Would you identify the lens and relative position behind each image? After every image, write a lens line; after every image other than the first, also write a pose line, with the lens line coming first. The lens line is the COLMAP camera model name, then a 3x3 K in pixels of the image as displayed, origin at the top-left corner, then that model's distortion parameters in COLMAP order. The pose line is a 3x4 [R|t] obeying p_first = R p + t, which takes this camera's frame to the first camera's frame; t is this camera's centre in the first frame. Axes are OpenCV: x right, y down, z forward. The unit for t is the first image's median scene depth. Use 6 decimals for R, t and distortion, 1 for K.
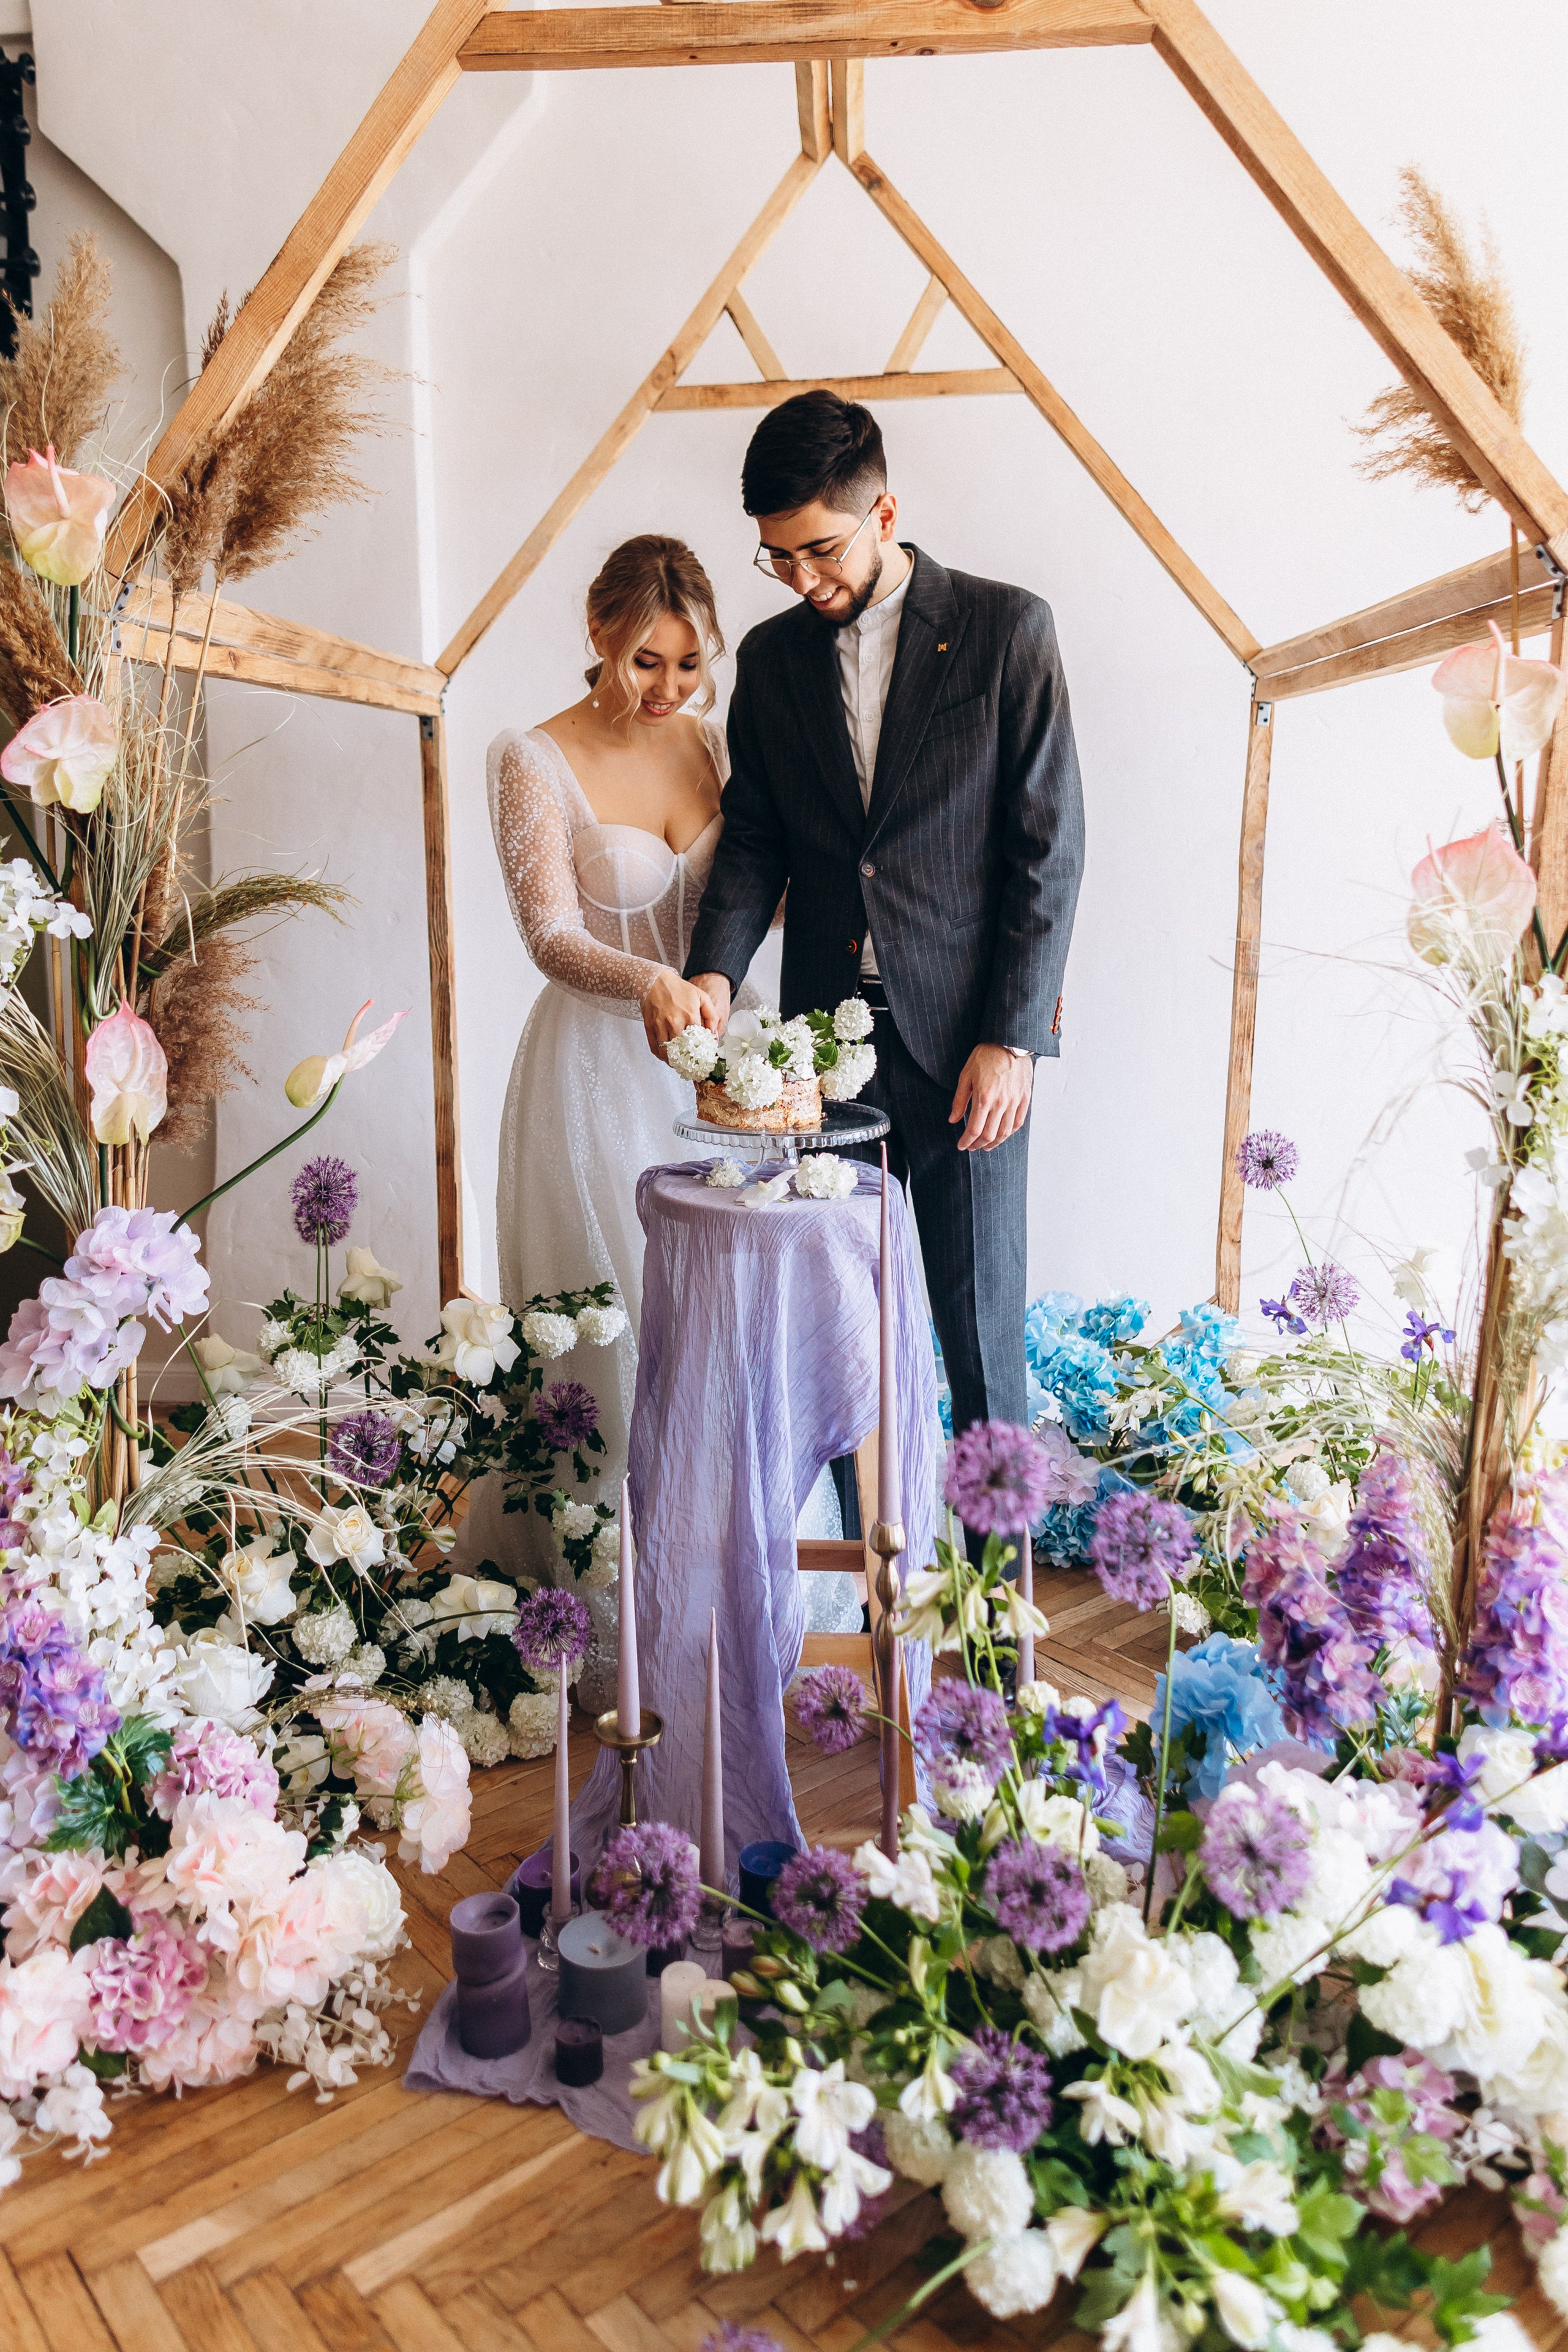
lens RADIAL K [[1768.4, 0, 752.1], [0, 1768.4, 1093.6], [0, 0, 1]] dist [0.021077, -0.015260]
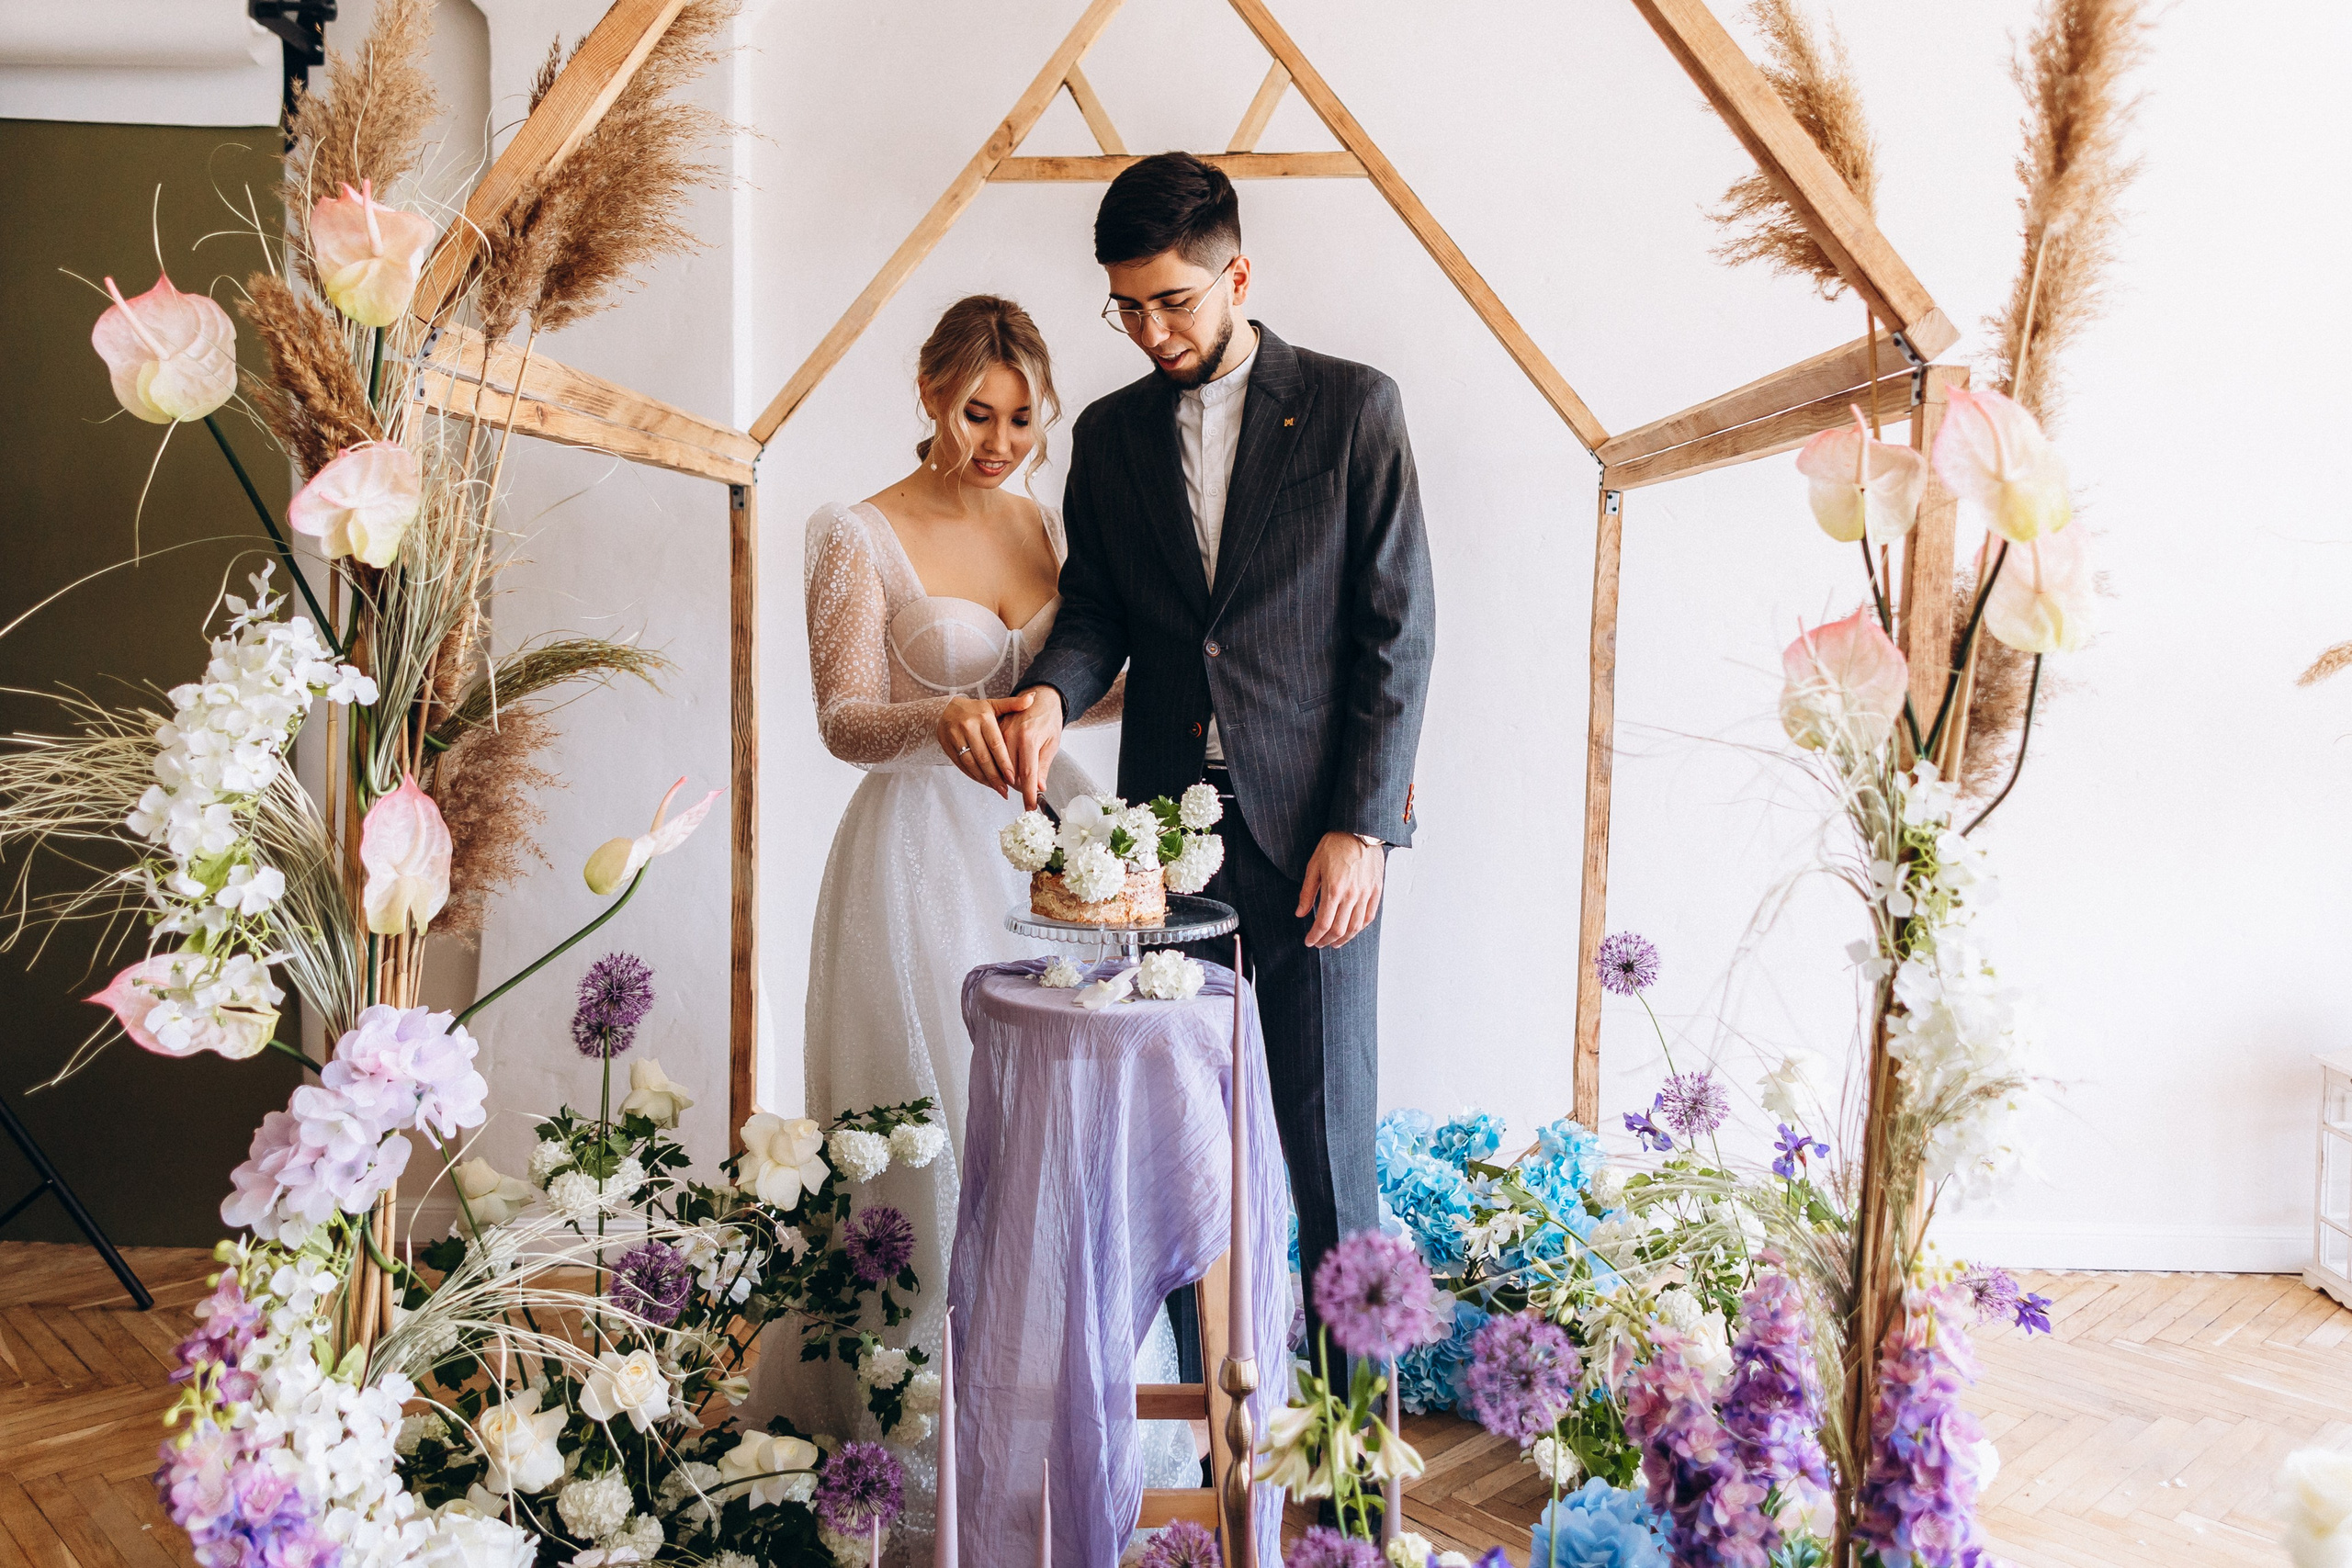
lens RADIAL K [[1891.7, 0, 1216.5], [0, 1891.7, 690.7], [0, 0, 1]] dist [0.013726, -0.001433]
pose [[0.996461, 0.014005, 0.082879, -0.018504], [-0.004489, 0.993482, -0.113902, 0.011265], [-0.083934, 0.113127, 0.990029, -0.001413]]
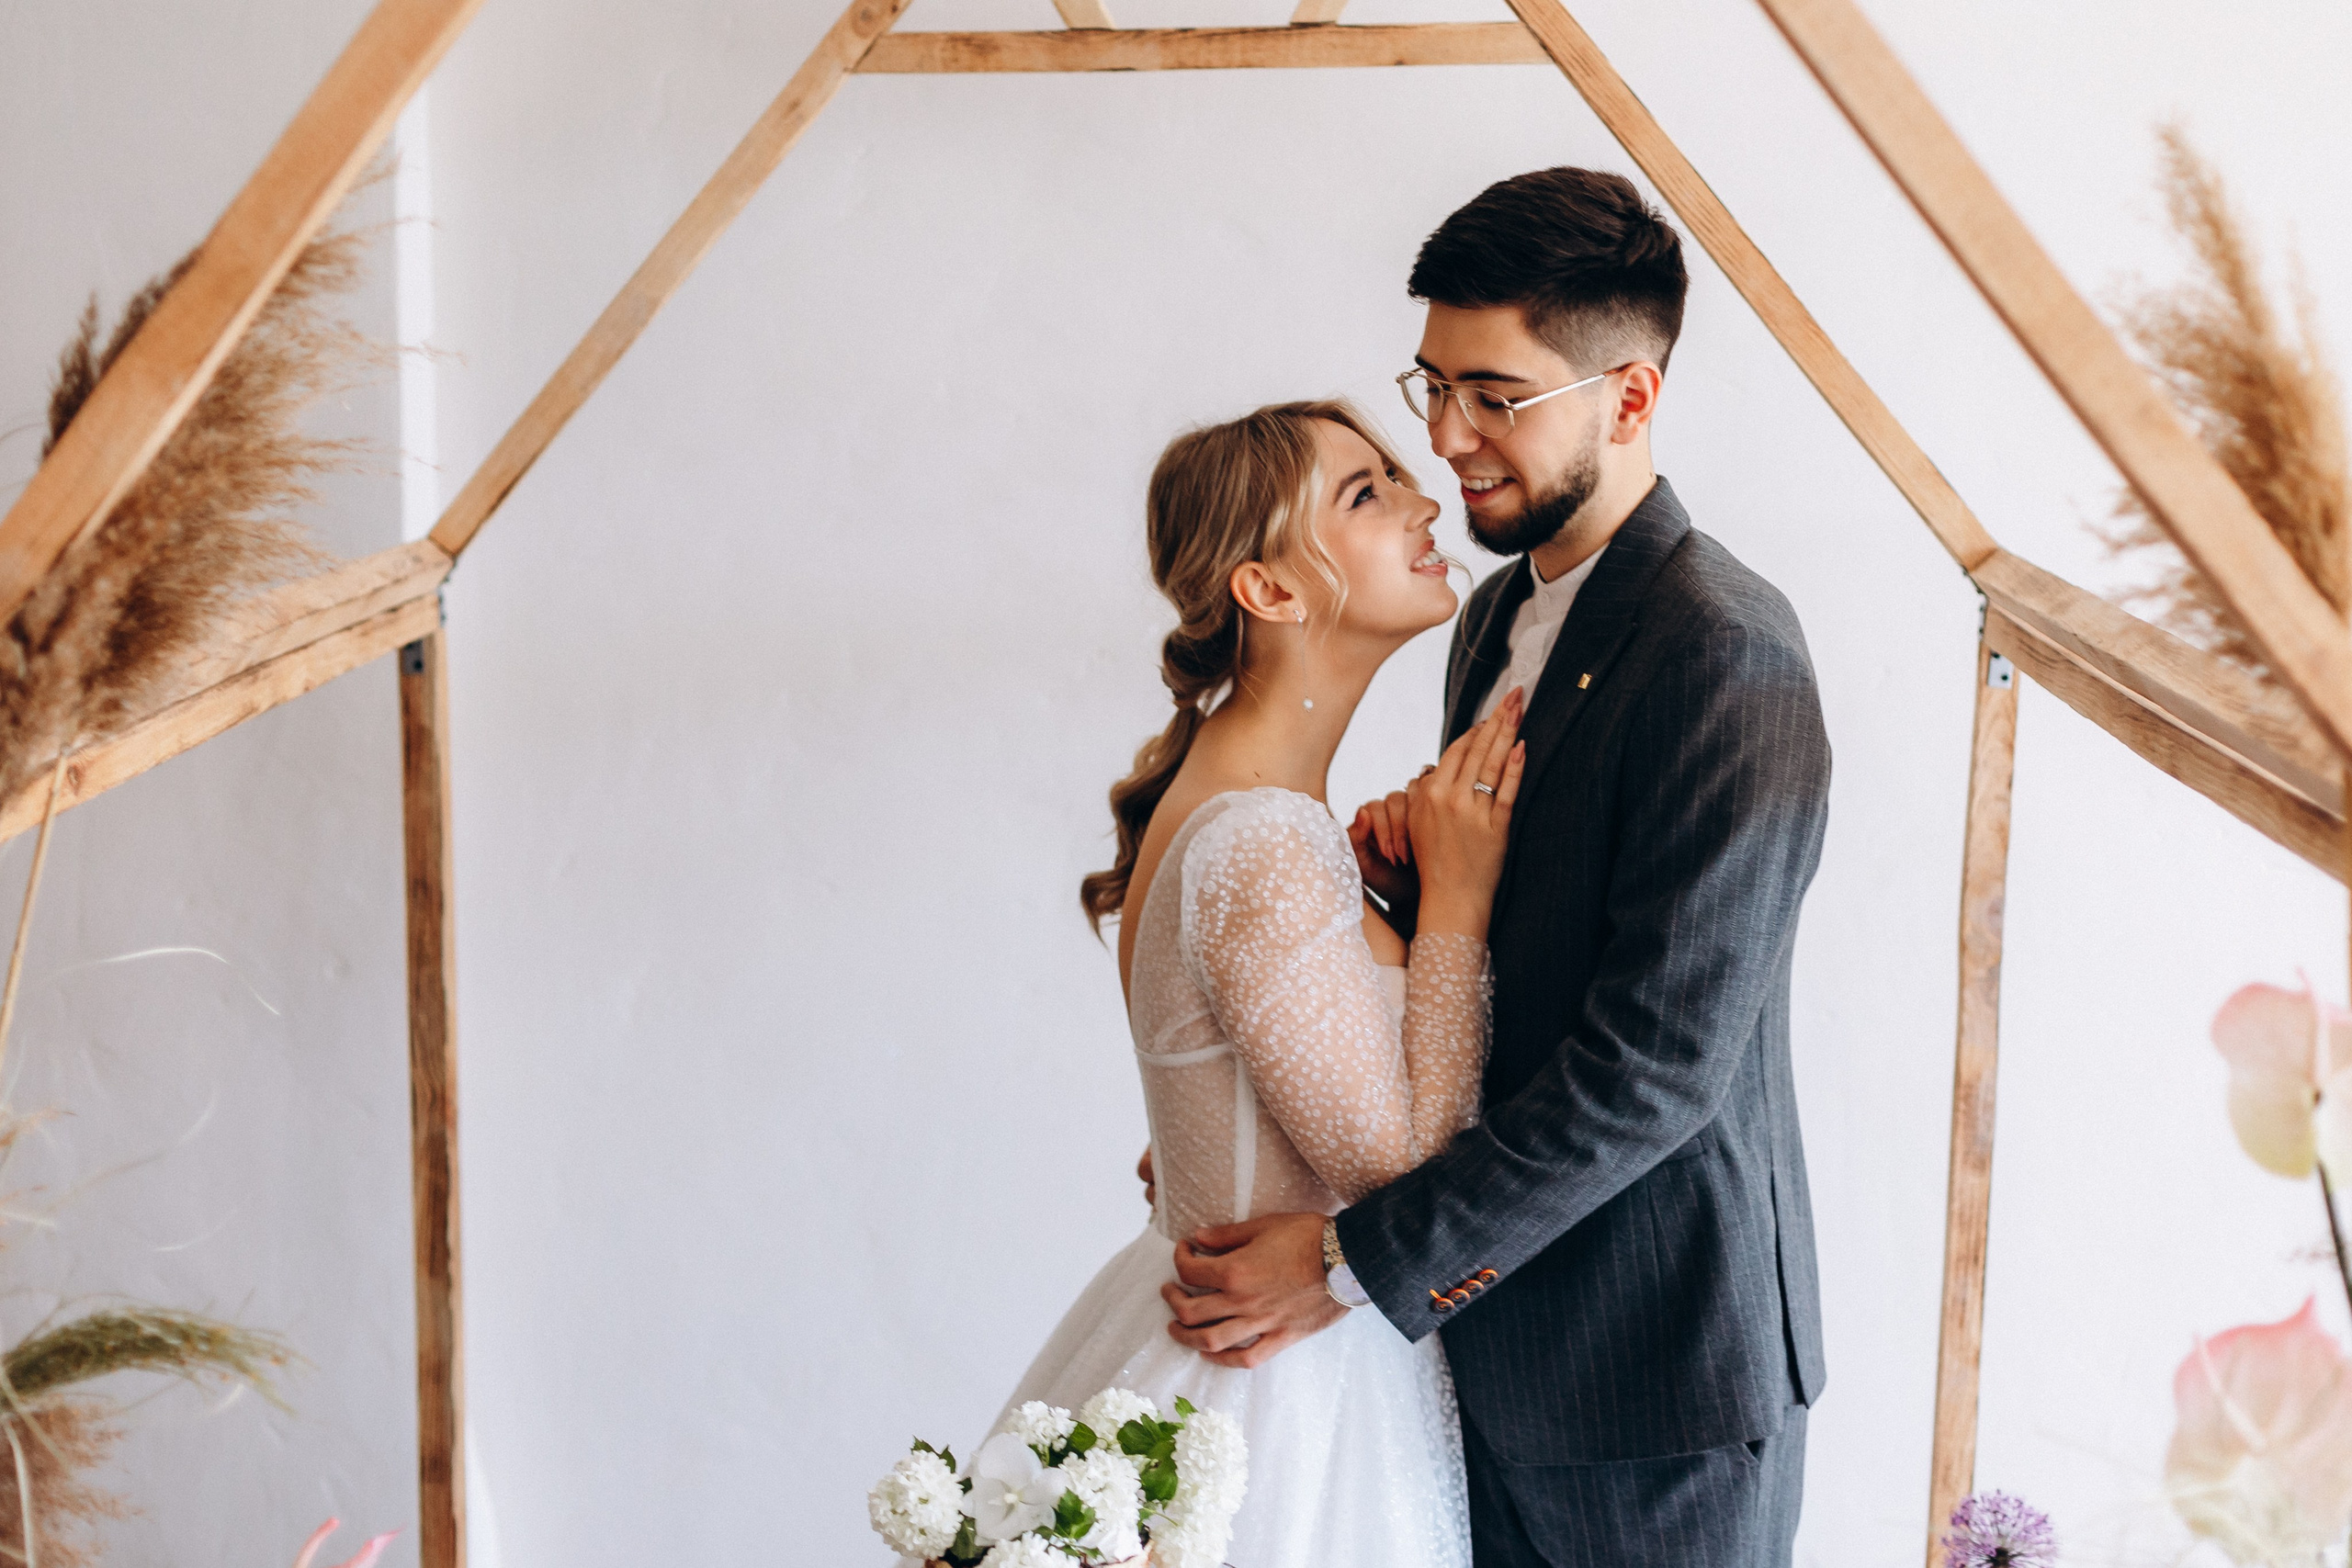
lens RADIAL K [[3755.6, 0, 1189.4], [0, 3755.6, 696.9], [0, 0, 1]] dist [-0.014728, 0.000000]
pose [[0.999300, 0.007203, 0.036715, 0.006118], [-0.006108, 0.999536, -0.029844, -0.235766], [-0.036912, 0.029598, 0.998880, -0.158367]]
